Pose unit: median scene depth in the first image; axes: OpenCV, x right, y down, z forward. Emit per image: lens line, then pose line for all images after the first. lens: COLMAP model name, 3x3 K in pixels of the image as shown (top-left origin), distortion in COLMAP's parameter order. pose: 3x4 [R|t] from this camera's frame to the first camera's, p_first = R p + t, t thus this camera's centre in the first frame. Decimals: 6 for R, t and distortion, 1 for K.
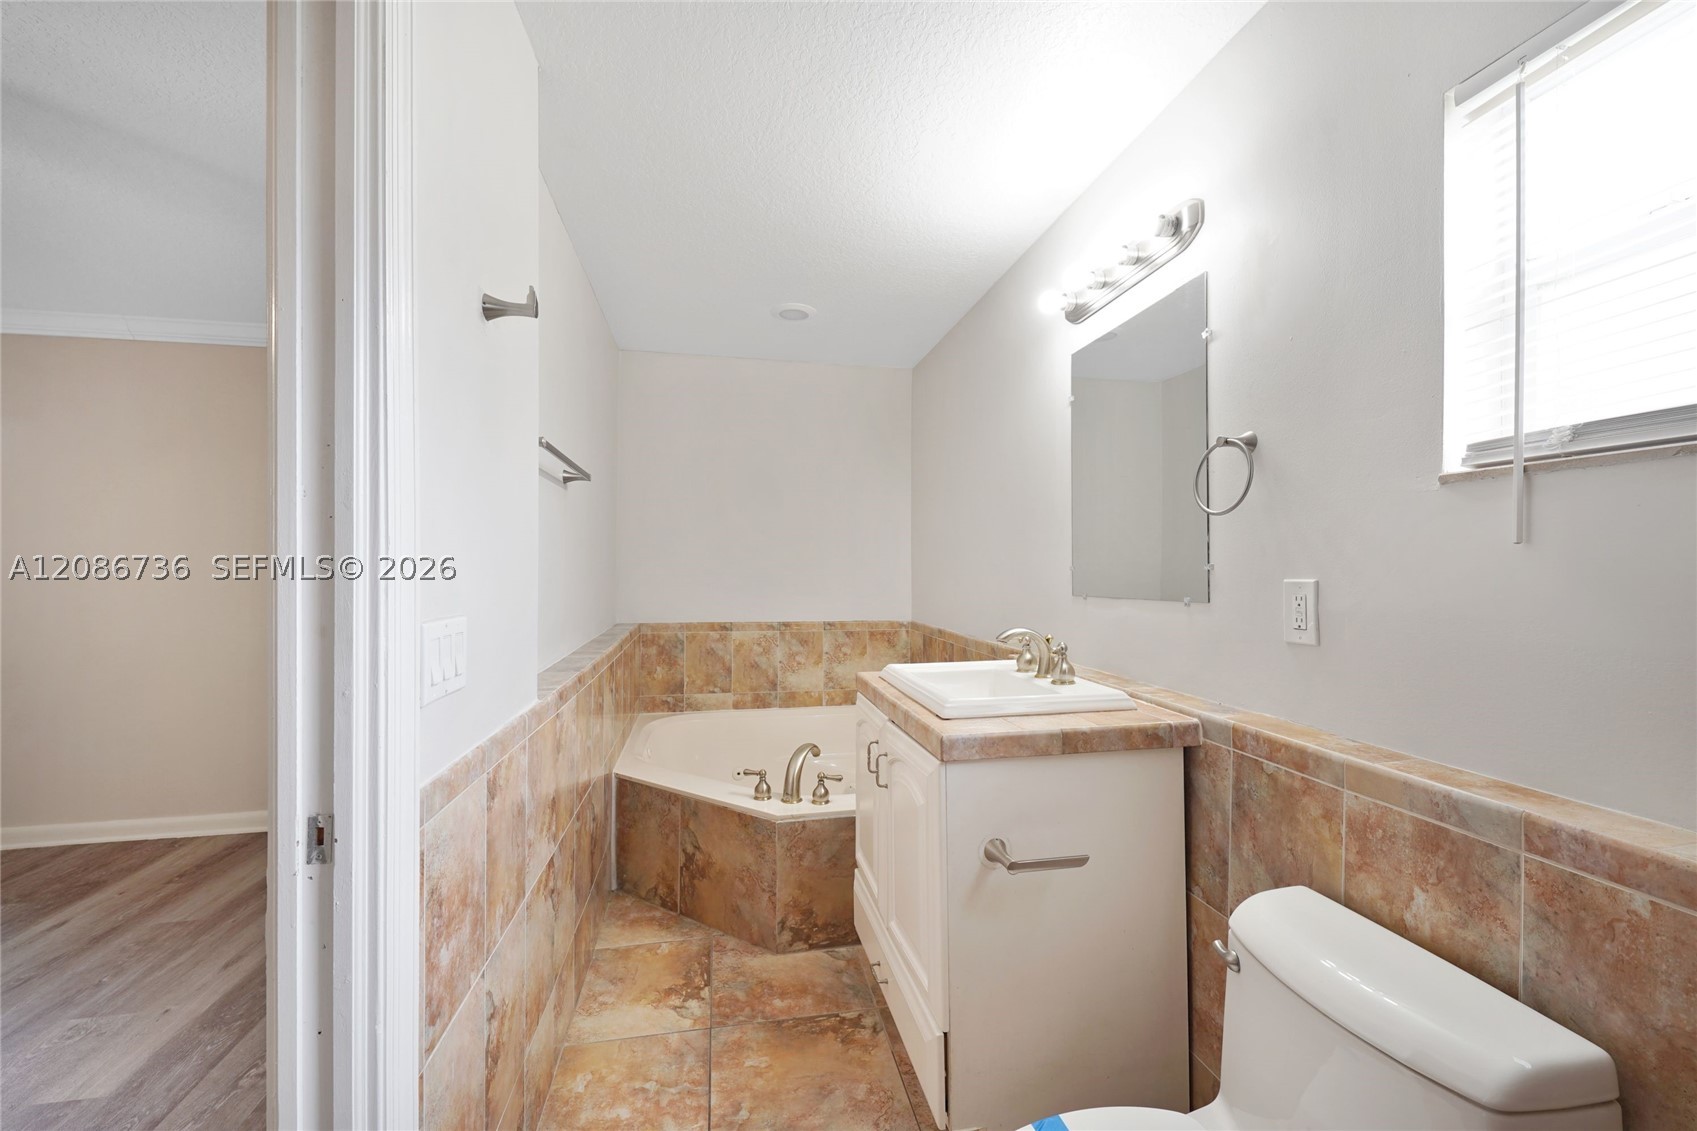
lens RADIAL K [[692.2, 0, 847.5], [0, 692.2, 544.7], [0, 0, 1]] dist [-0.007955, 0.000298]
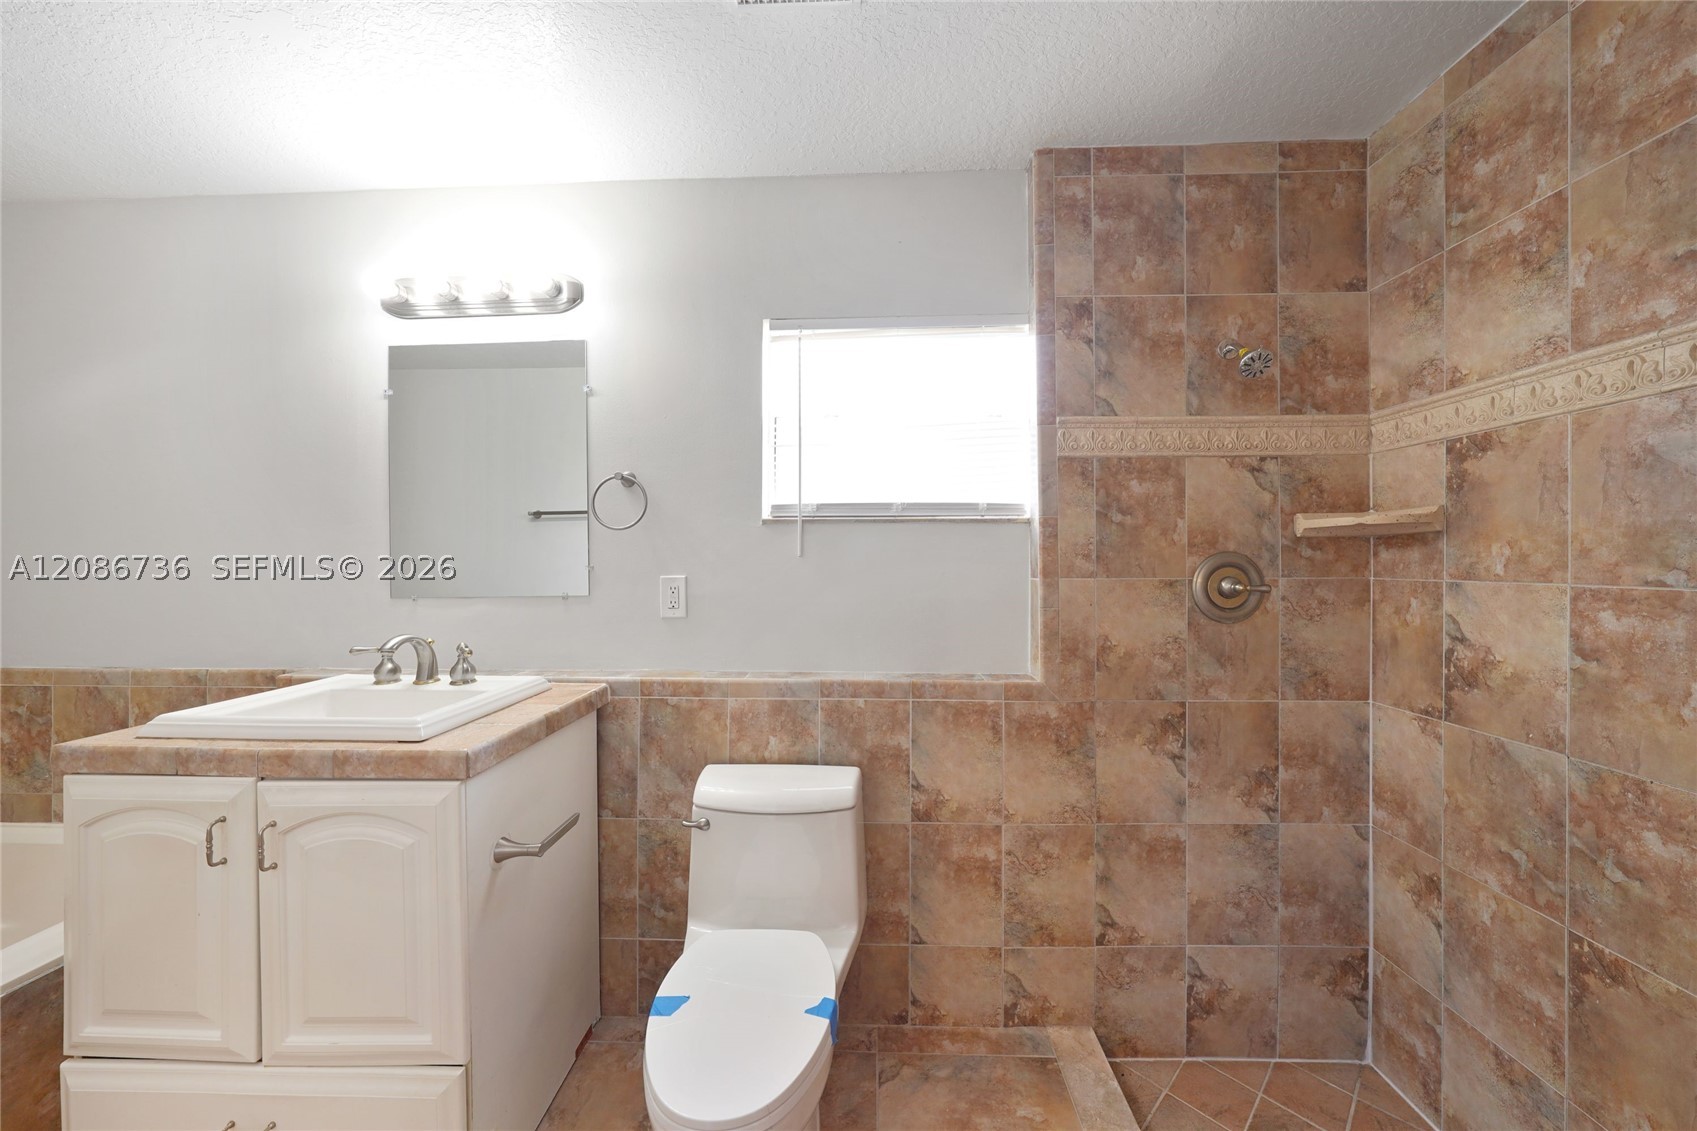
lens RADIAL K [[576.7, 0, 846.4], [0, 576.7, 552.9], [0, 0, 1]] dist [-0.004587, 0.000159]
pose [[0.219884, 0.020112, 0.975319, -0.618137], [-0.027410, 0.999520, -0.014431, 0.007391], [-0.975141, -0.023561, 0.220330, 0.407973]]
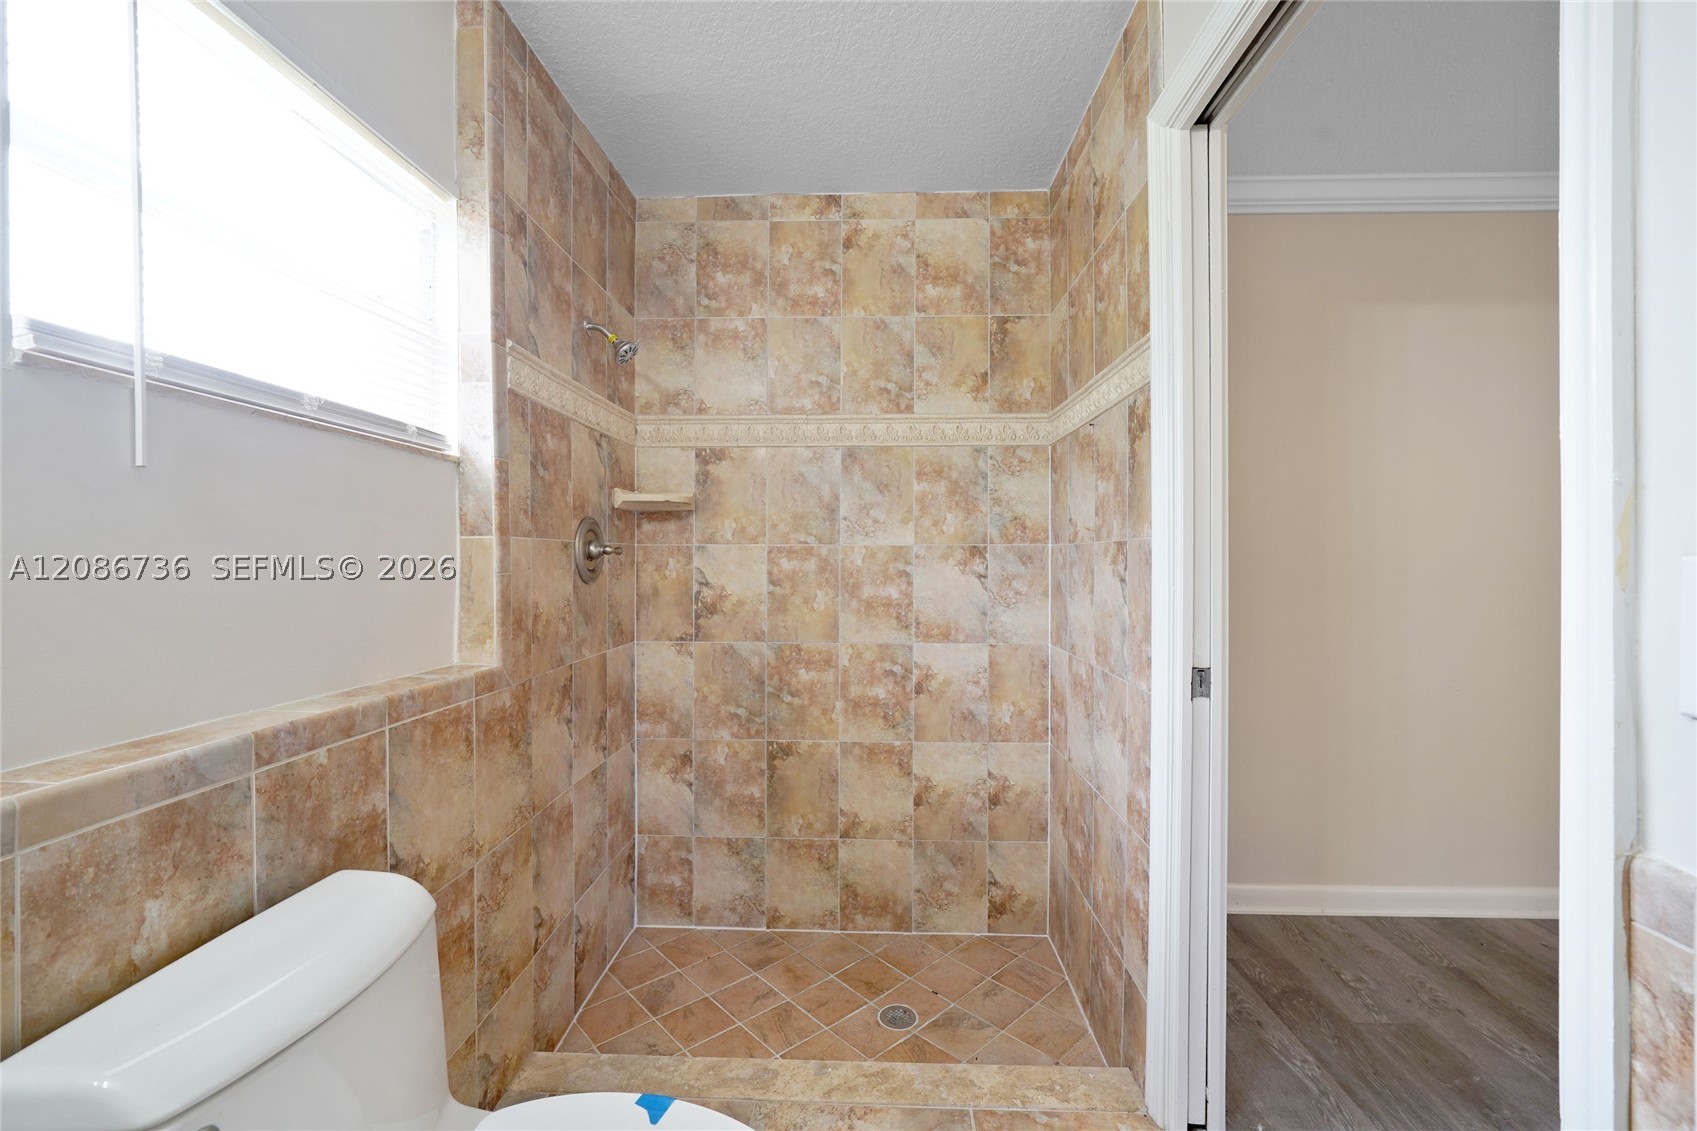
lens RADIAL K [[692.2, 0, 847.5], [0, 692.2, 544.7], [0, 0, 1]] dist [-0.007955, 0.000298]
pose [[-0.970271, 0.007933, 0.241891, -0.111494], [-0.003993, 0.998802, -0.048772, 0.118394], [-0.241988, -0.048288, -0.969077, 1.408730]]
